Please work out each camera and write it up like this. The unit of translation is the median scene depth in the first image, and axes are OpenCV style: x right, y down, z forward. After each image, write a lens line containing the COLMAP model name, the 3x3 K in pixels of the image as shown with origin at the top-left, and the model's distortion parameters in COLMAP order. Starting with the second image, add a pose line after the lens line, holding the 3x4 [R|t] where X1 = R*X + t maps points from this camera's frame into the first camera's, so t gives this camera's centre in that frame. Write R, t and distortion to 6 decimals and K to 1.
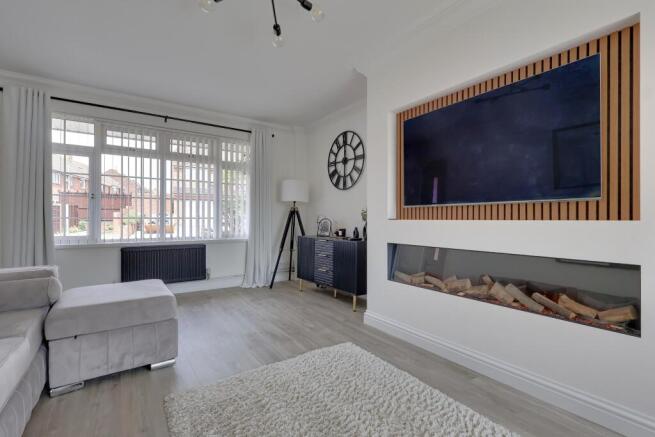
lens RADIAL K [[302.4, 0, 327.8], [0, 302.4, 219.5], [0, 0, 1]] dist [0.004572, -0.000393]
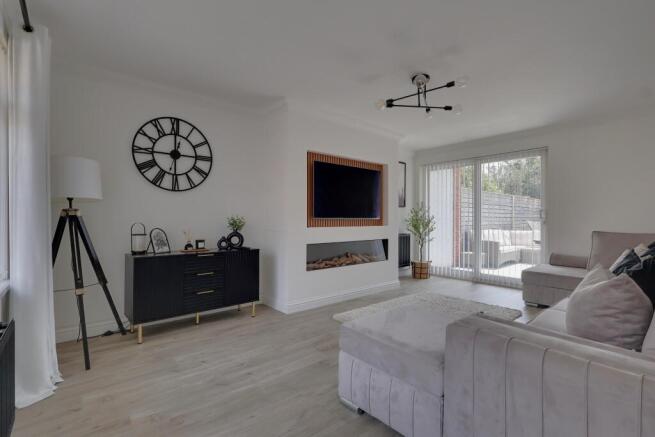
lens RADIAL K [[302.4, 0, 321.9], [0, 302.4, 223.3], [0, 0, 1]] dist [0.004572, -0.000393]
pose [[-0.091317, -0.019712, 0.995627, -0.818968], [-0.001051, 0.999805, 0.019698, -0.032056], [-0.995821, 0.000752, -0.091320, 0.733741]]
